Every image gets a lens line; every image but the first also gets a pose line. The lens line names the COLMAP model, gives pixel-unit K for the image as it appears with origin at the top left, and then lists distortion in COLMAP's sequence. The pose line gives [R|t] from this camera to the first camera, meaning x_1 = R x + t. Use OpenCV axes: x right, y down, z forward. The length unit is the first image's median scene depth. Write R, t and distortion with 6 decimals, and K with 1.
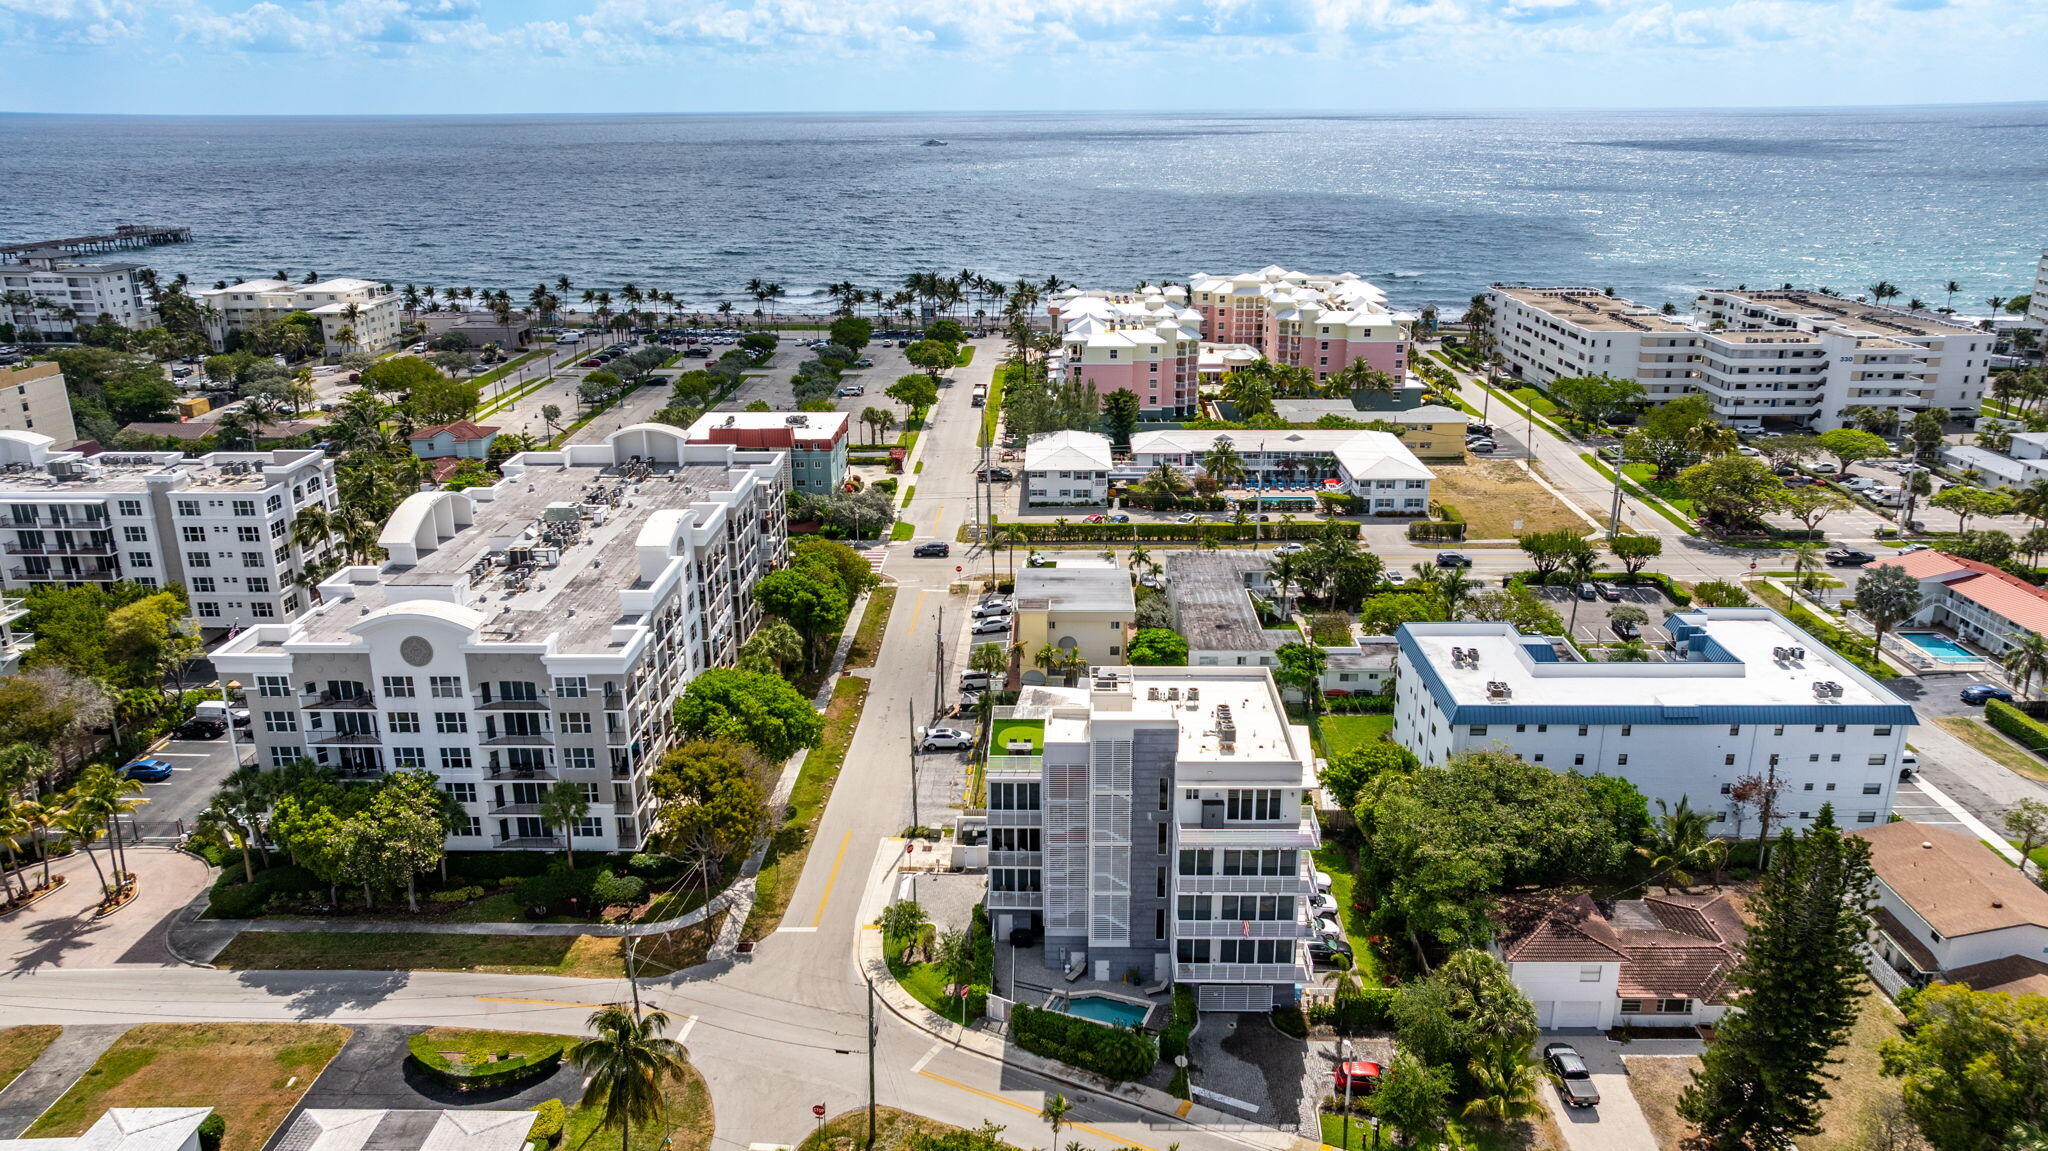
lens RADIAL K [[1456.4, 0, 1029.9], [0, 1456.4, 569.6], [0, 0, 1]] dist [-0.010860, -0.000696]
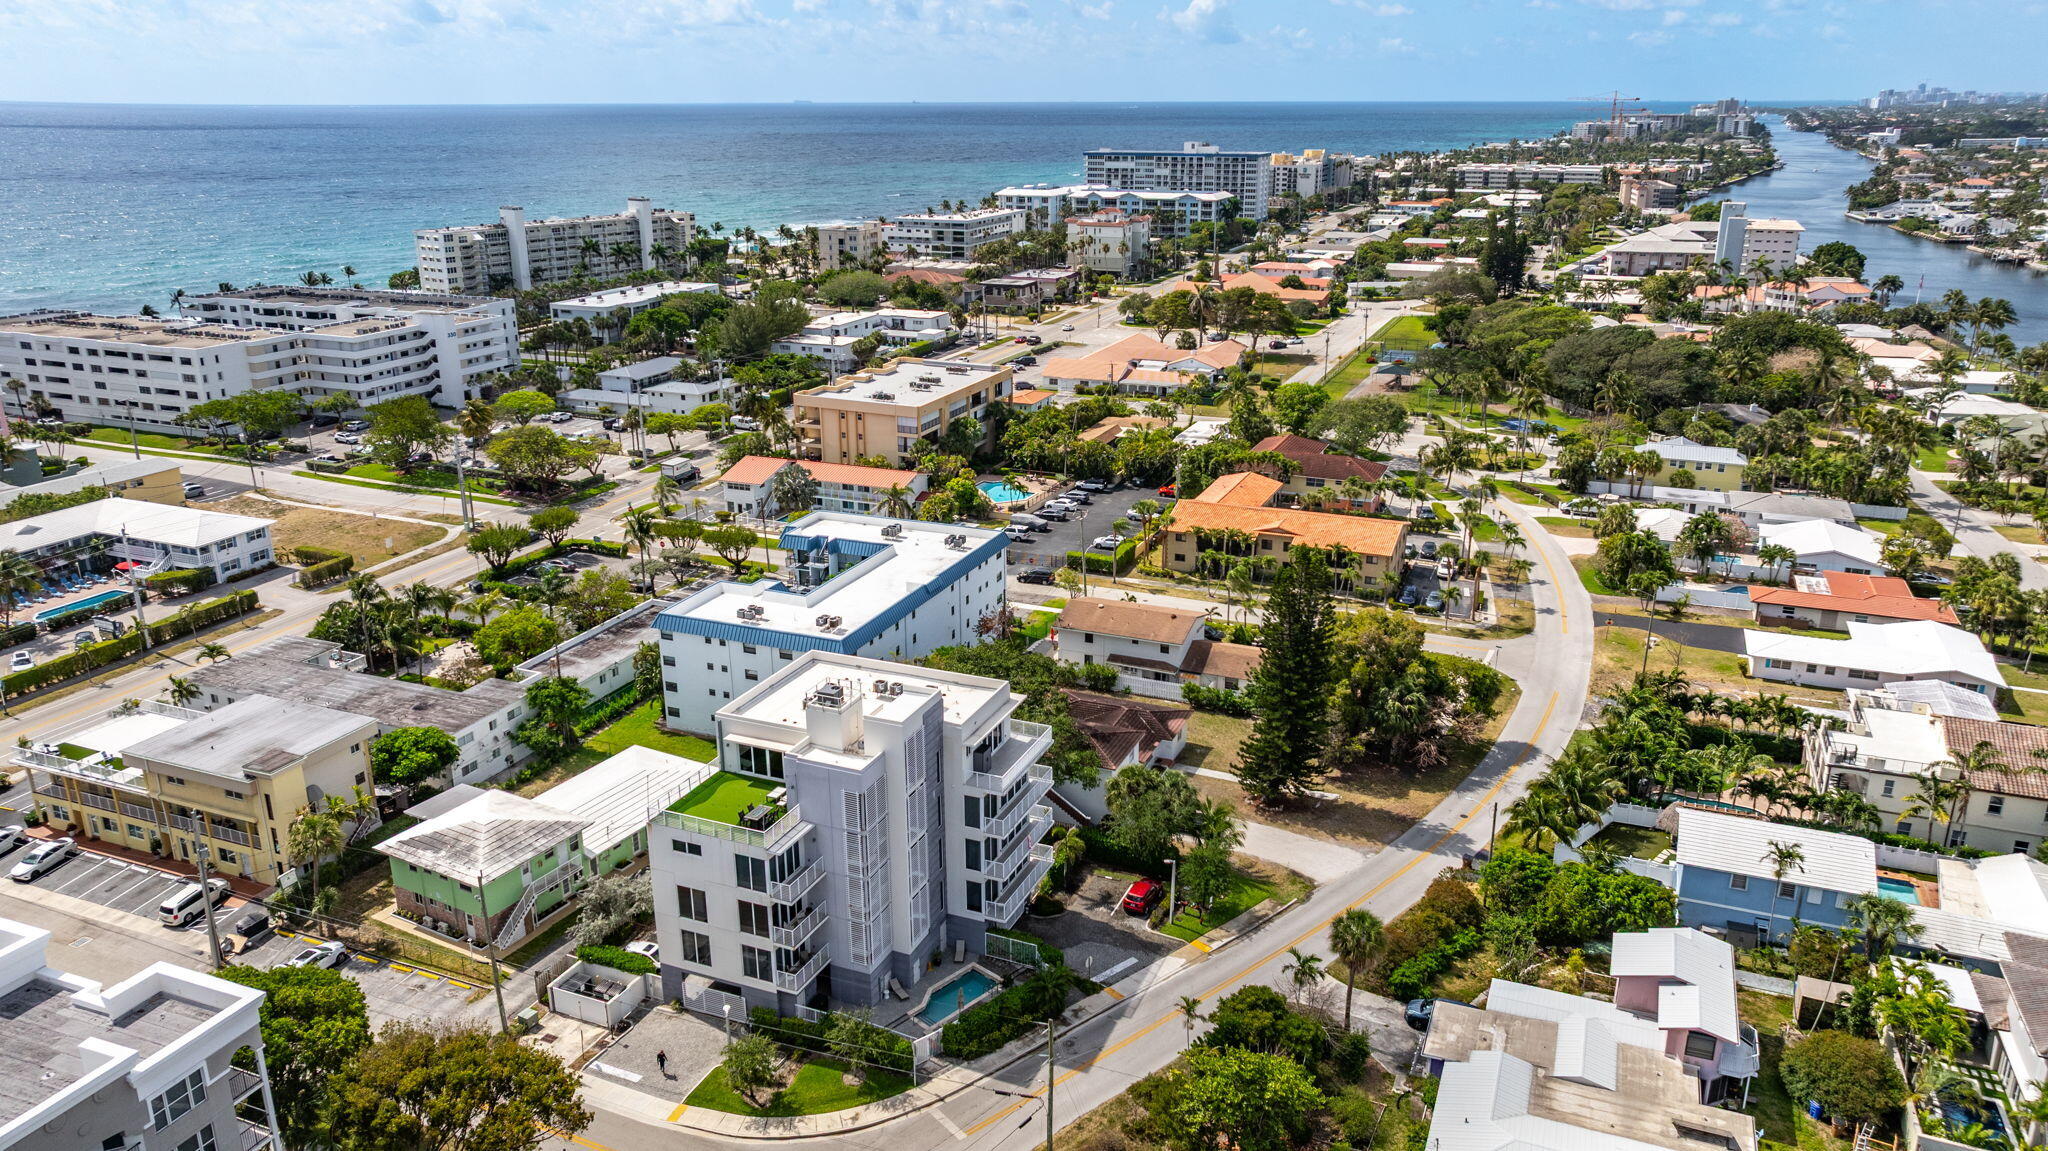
lens RADIAL K [[1456.4, 0, 1027.2], [0, 1456.4, 580.6], [0, 0, 1]] dist [-0.010860, -0.000696]
pose [[0.352694, -0.289673, 0.889773, -0.553365], [0.284018, 0.939159, 0.193170, -0.108817], [-0.891595, 0.184582, 0.413508, 0.364880]]
